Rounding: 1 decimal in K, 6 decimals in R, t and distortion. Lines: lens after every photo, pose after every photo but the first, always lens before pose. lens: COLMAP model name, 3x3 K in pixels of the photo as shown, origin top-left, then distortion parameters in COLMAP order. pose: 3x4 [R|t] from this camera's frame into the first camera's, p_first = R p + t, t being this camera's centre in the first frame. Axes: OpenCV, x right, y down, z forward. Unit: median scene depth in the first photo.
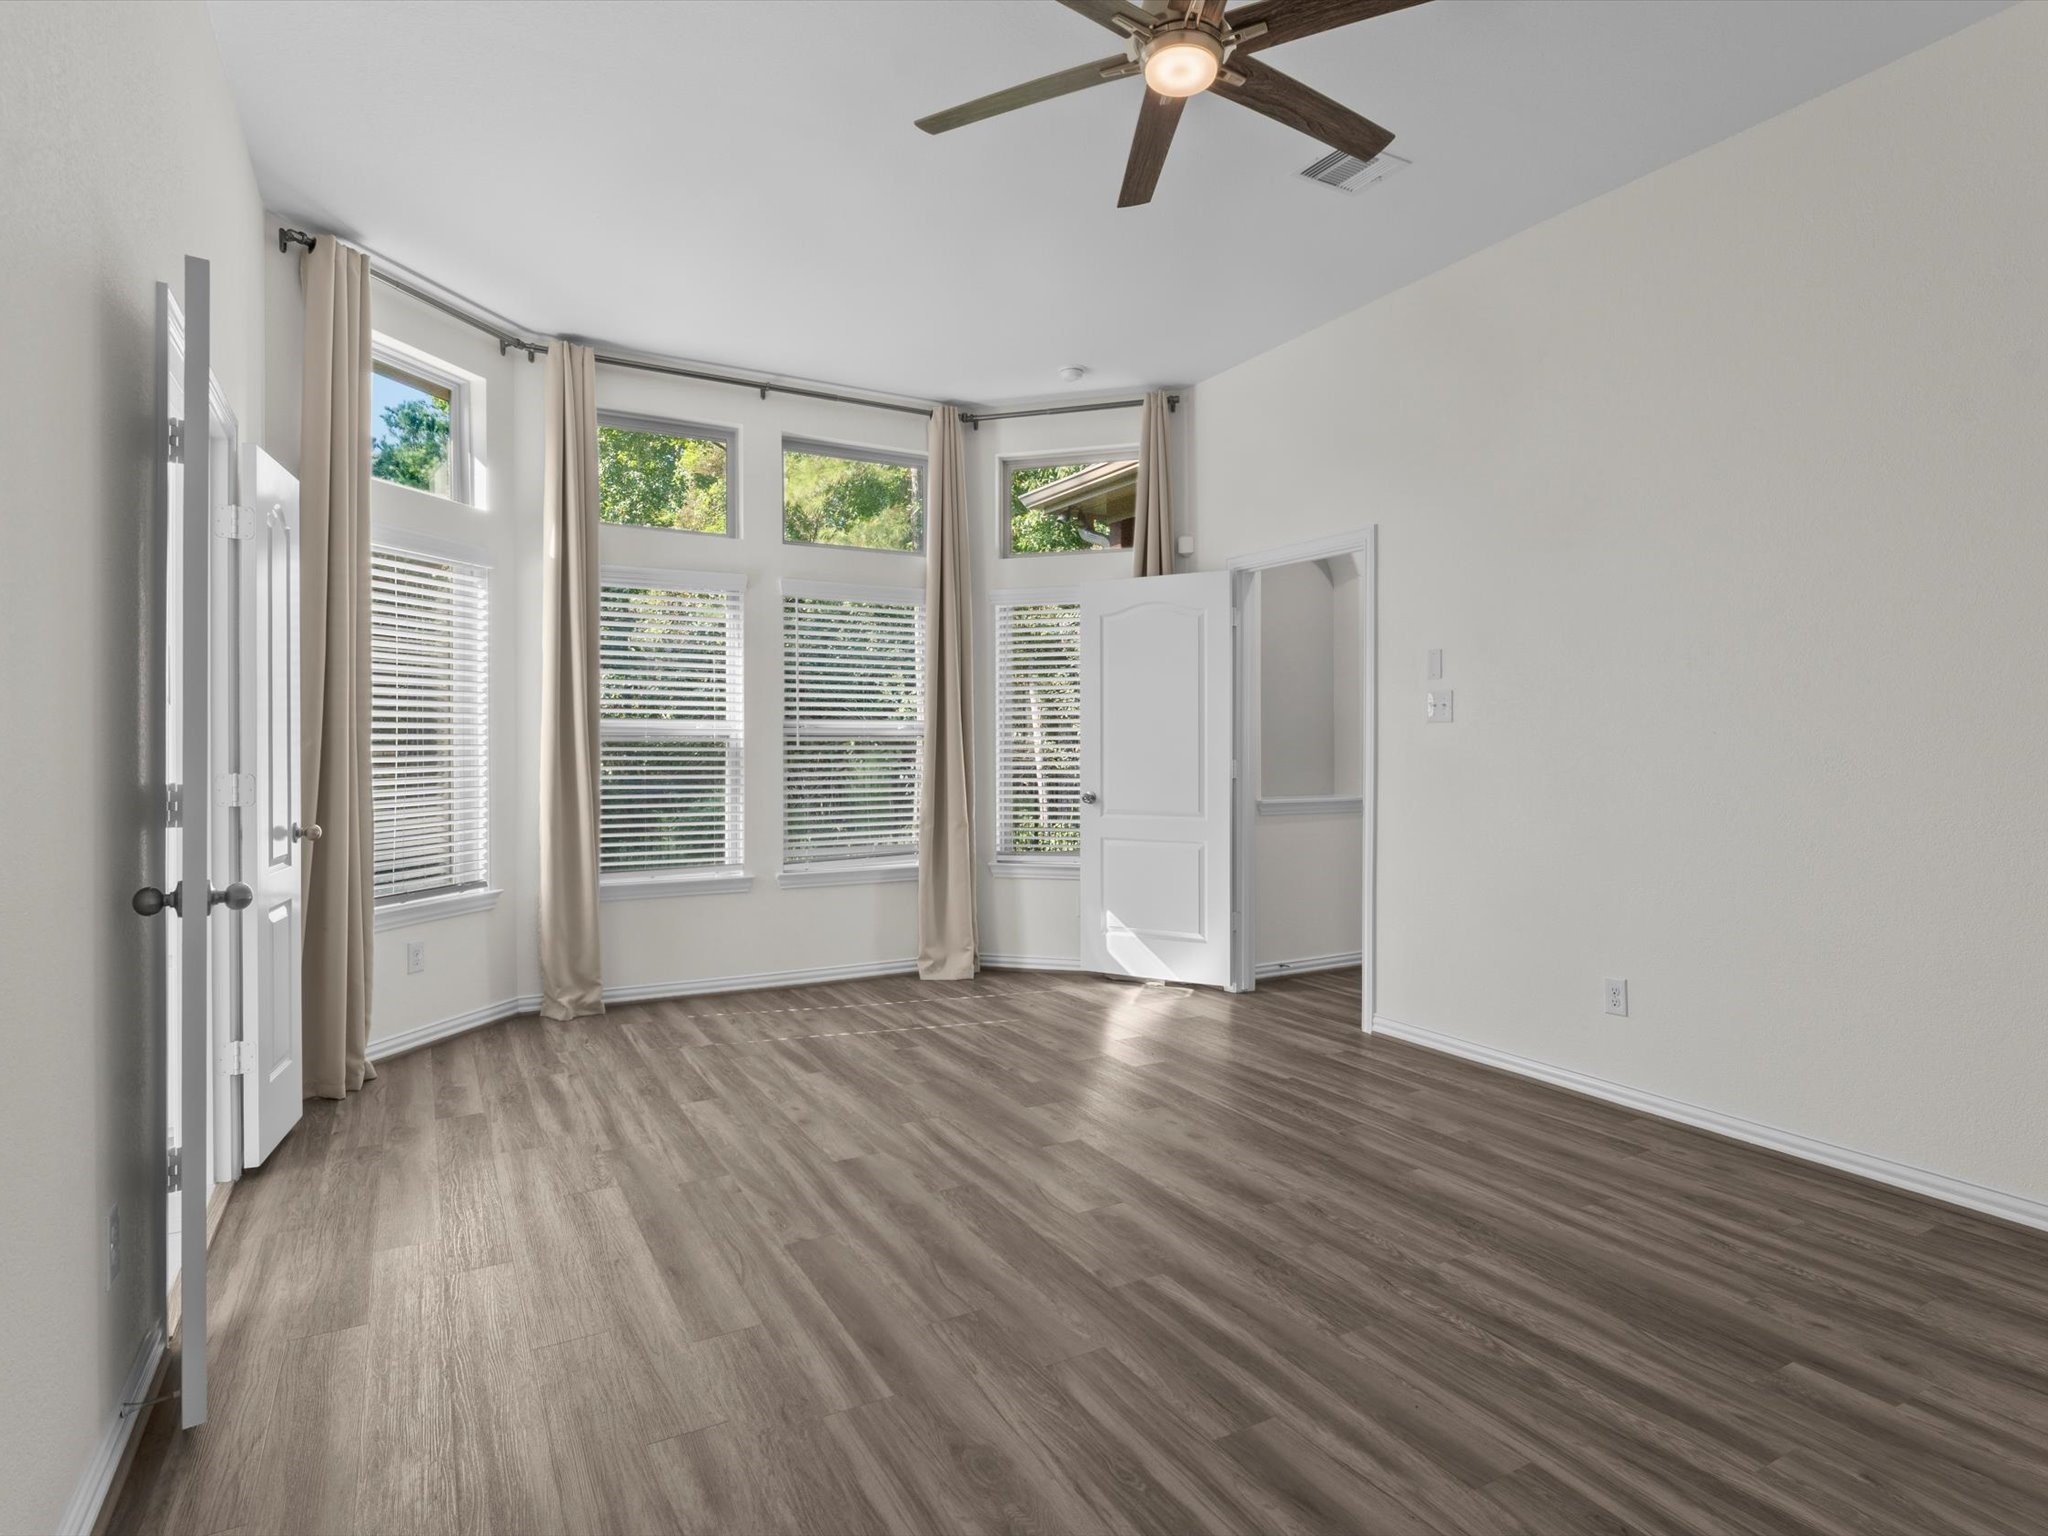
lens RADIAL K [[1103.2, 0, 1028.5], [0, 1103.2, 754.3], [0, 0, 1]] dist [0.003303, -0.002636]
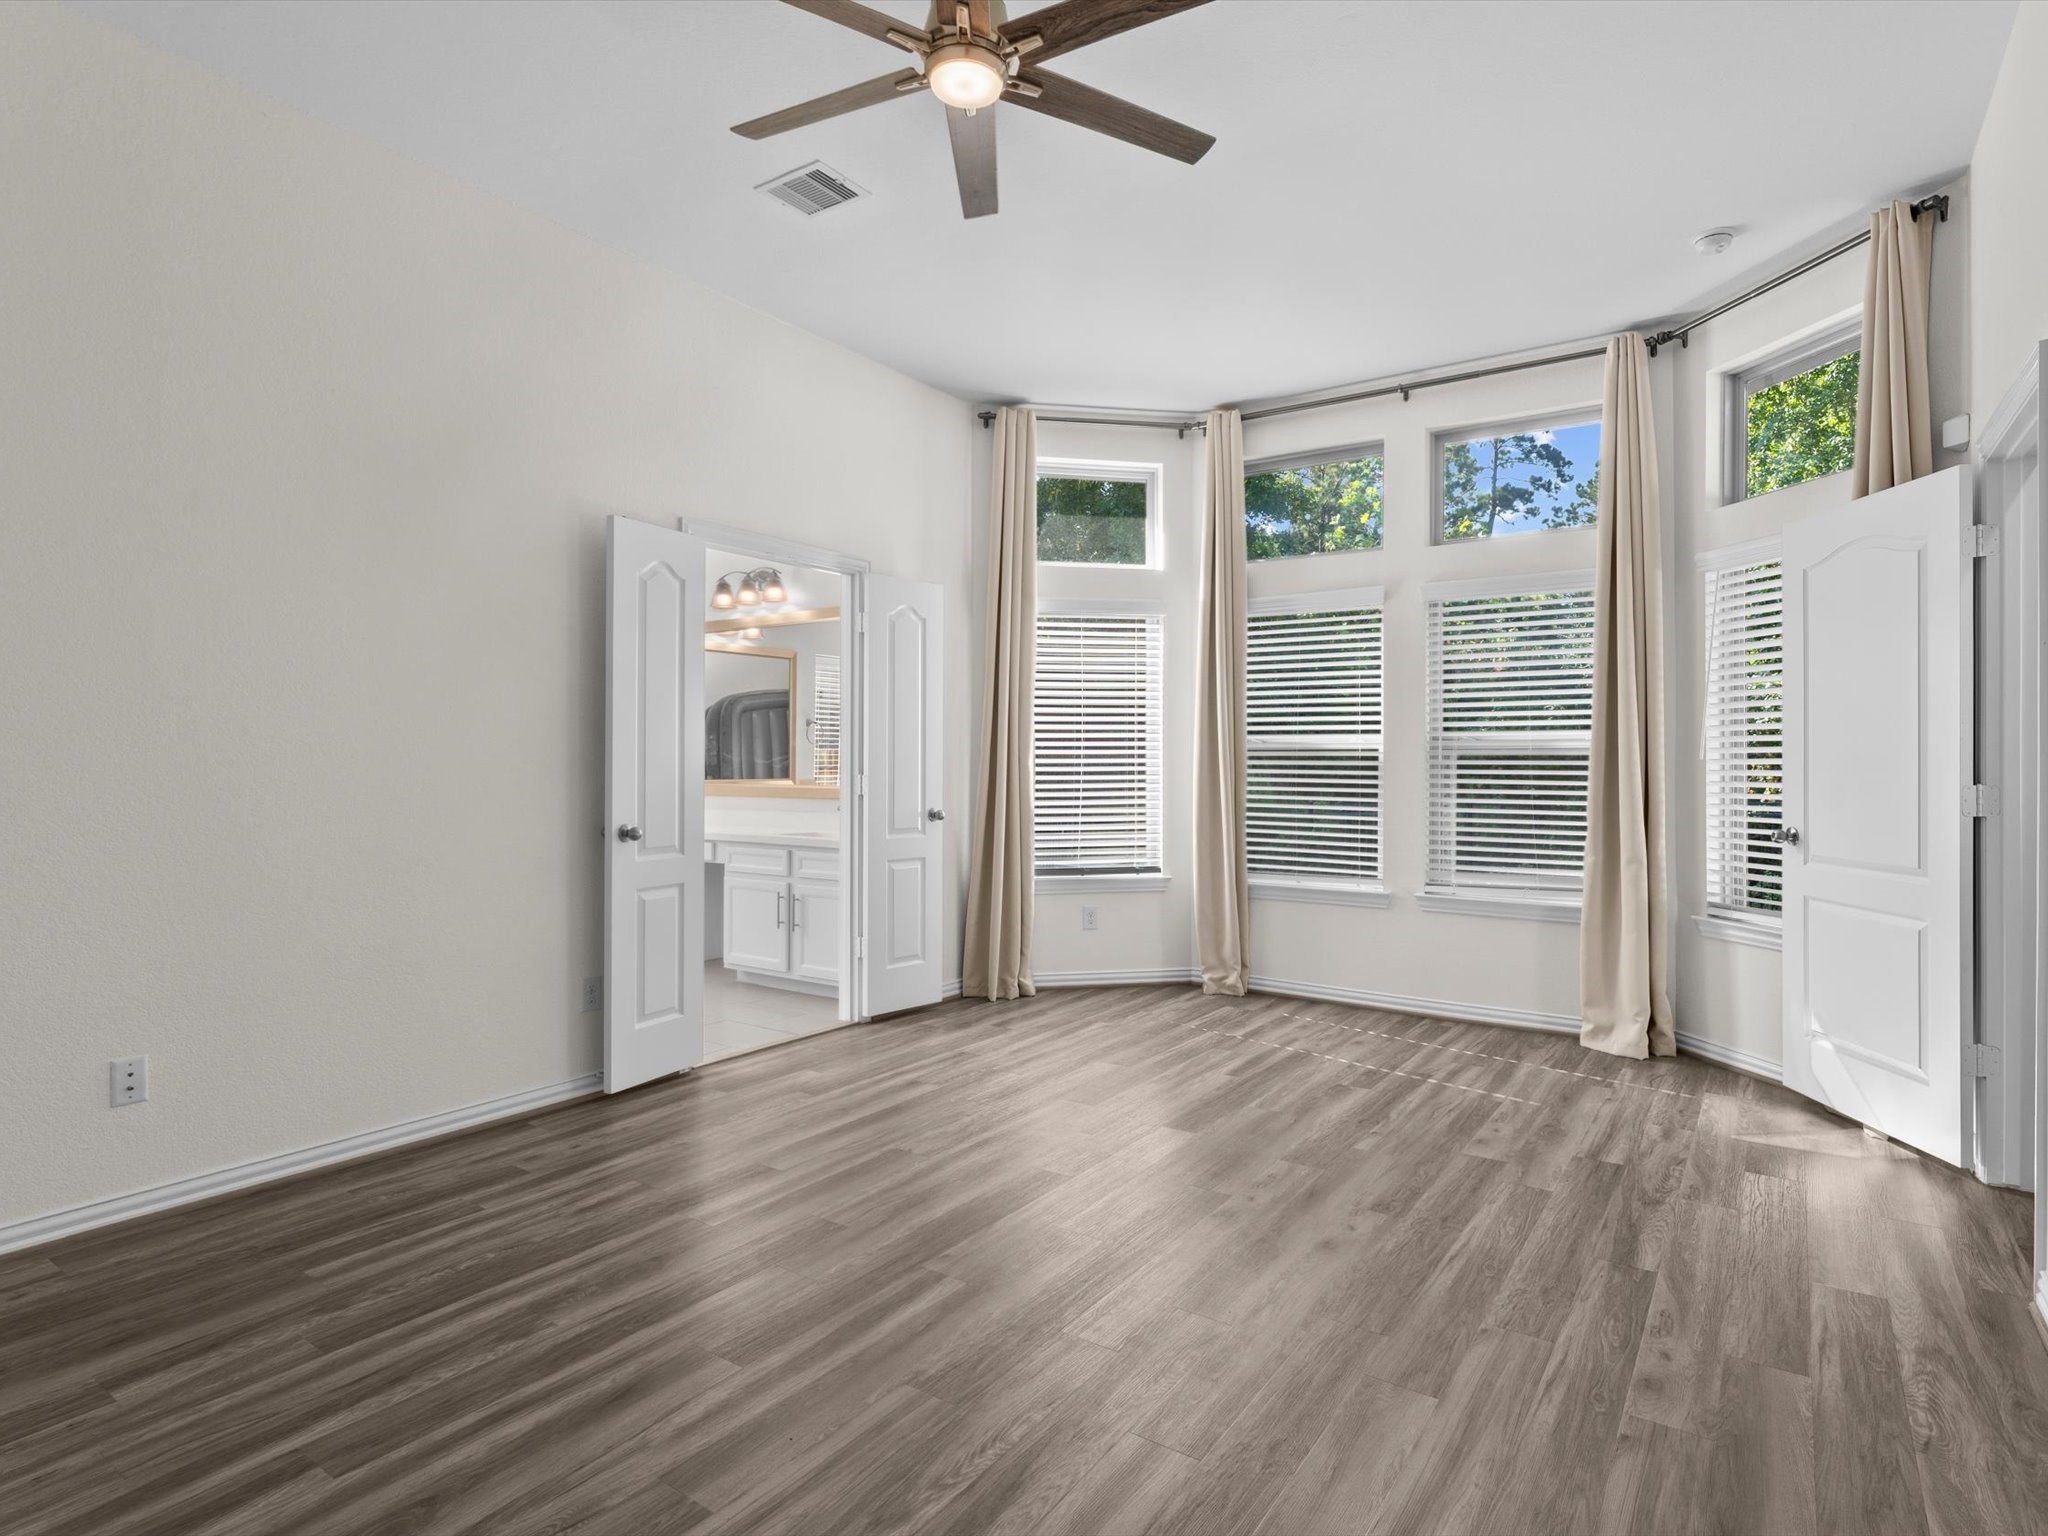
lens RADIAL K [[1103.2, 0, 1024.4], [0, 1103.2, 762.5], [0, 0, 1]] dist [0.003303, -0.002636]
pose [[0.432432, 0.004415, -0.901656, 0.517666], [-0.010400, 0.999946, -0.000091, -0.001740], [0.901606, 0.009417, 0.432455, 0.300361]]
